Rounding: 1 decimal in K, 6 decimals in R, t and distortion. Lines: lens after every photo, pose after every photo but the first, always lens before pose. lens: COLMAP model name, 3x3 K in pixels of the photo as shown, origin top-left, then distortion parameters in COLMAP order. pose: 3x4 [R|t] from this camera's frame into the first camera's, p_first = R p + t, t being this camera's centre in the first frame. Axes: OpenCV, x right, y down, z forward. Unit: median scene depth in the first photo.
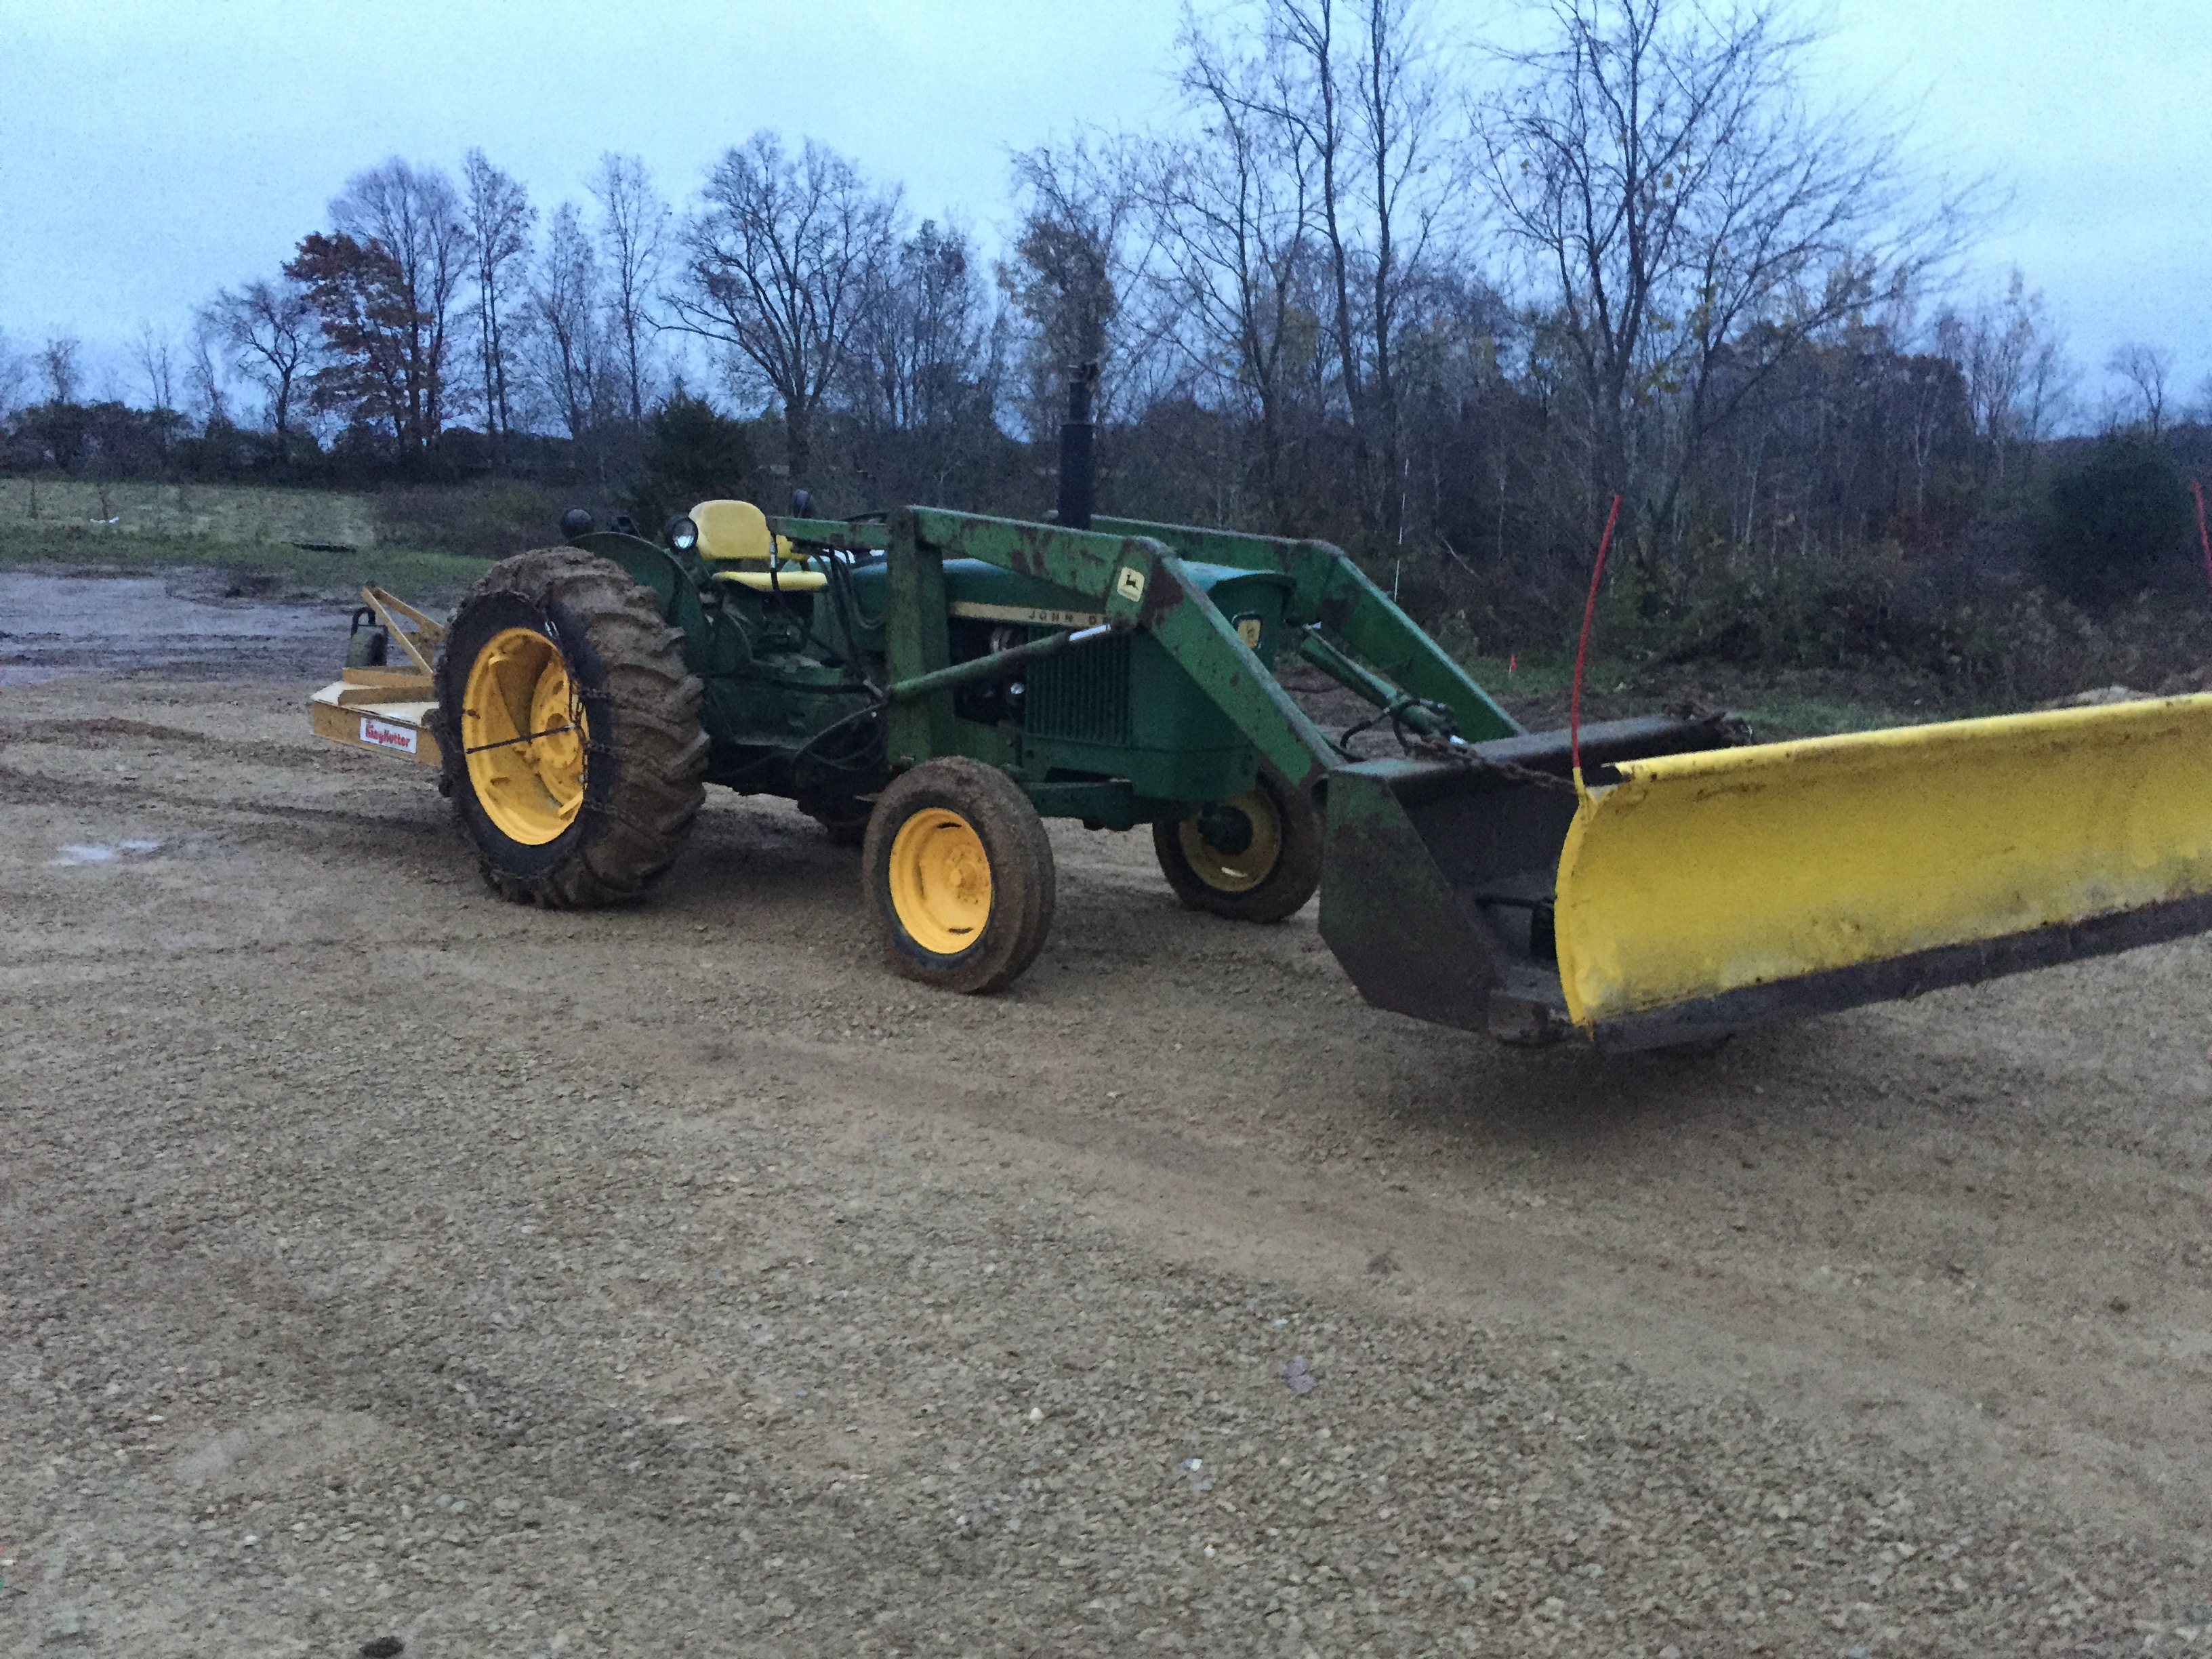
lens RADIAL K [[1847.7, 0, 1116.8], [0, 1847.7, 816.0], [0, 0, 1]] dist [0.044770, -0.054629]
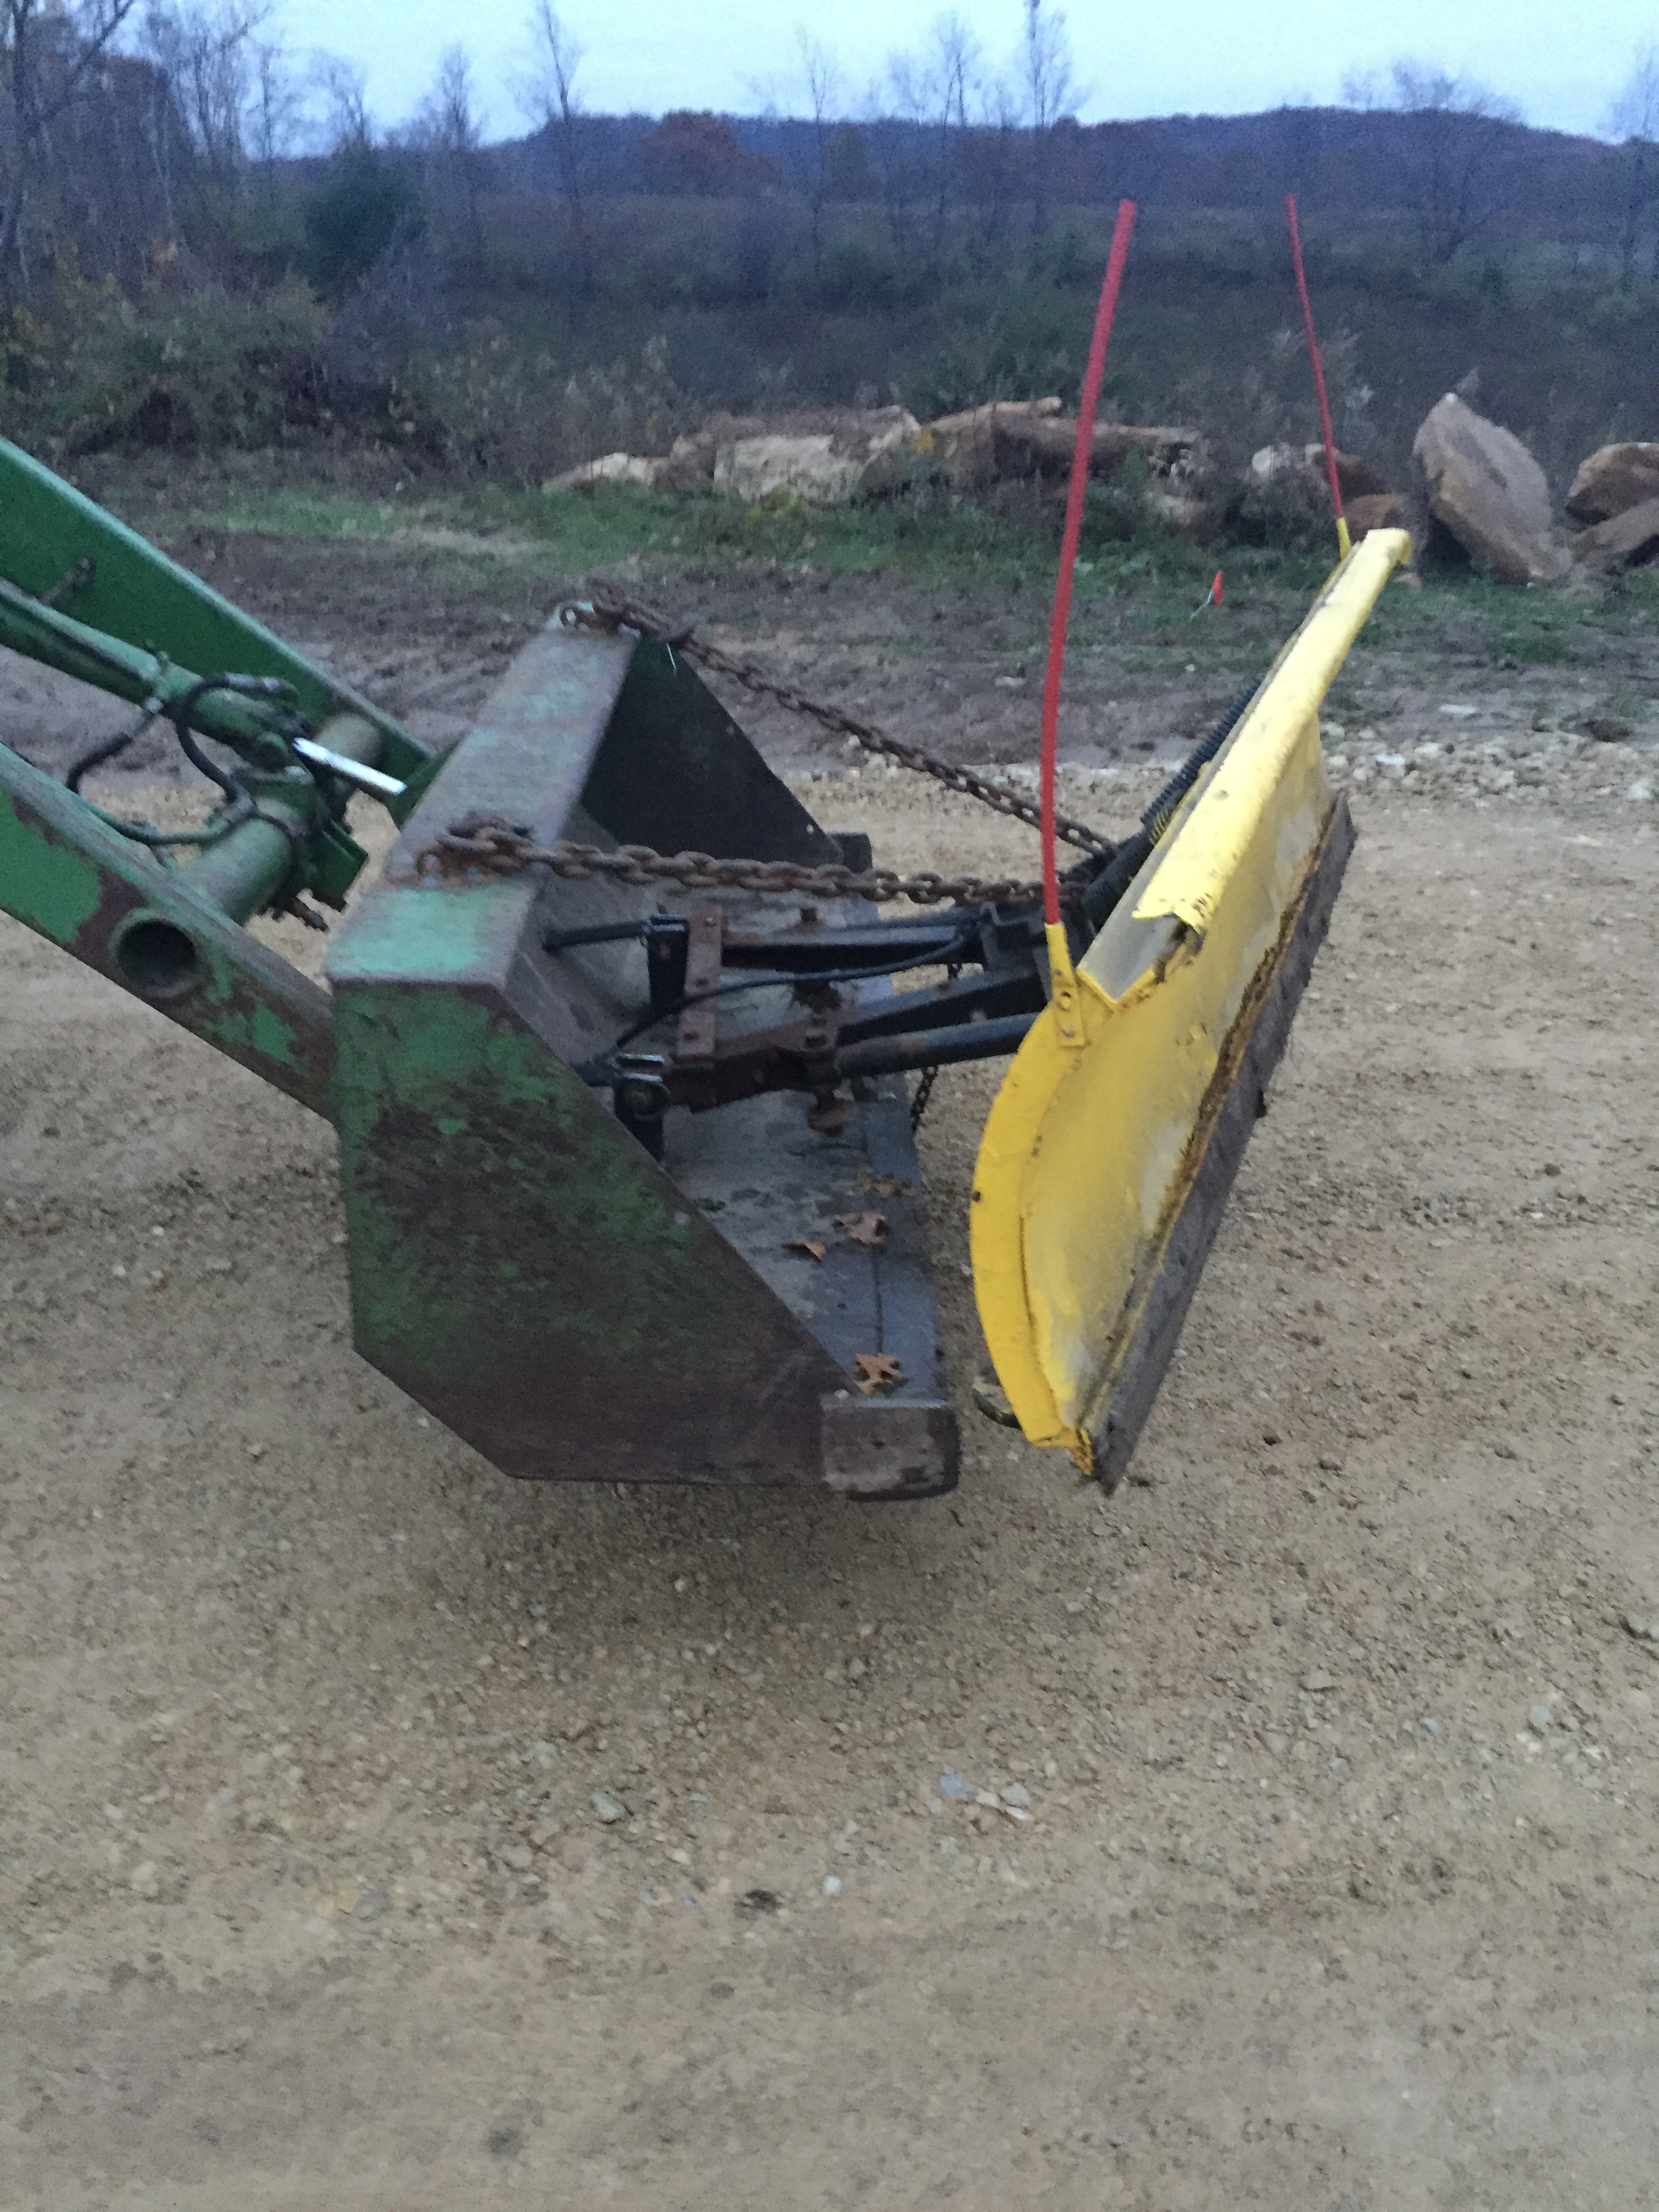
lens RADIAL K [[1847.7, 0, 820.2], [0, 1847.7, 1111.9], [0, 0, 1]] dist [0.044770, -0.054629]
pose [[0.757196, -0.283070, 0.588665, -0.031156], [0.112968, 0.944389, 0.308816, -0.078775], [-0.643345, -0.167334, 0.747065, 0.467734]]
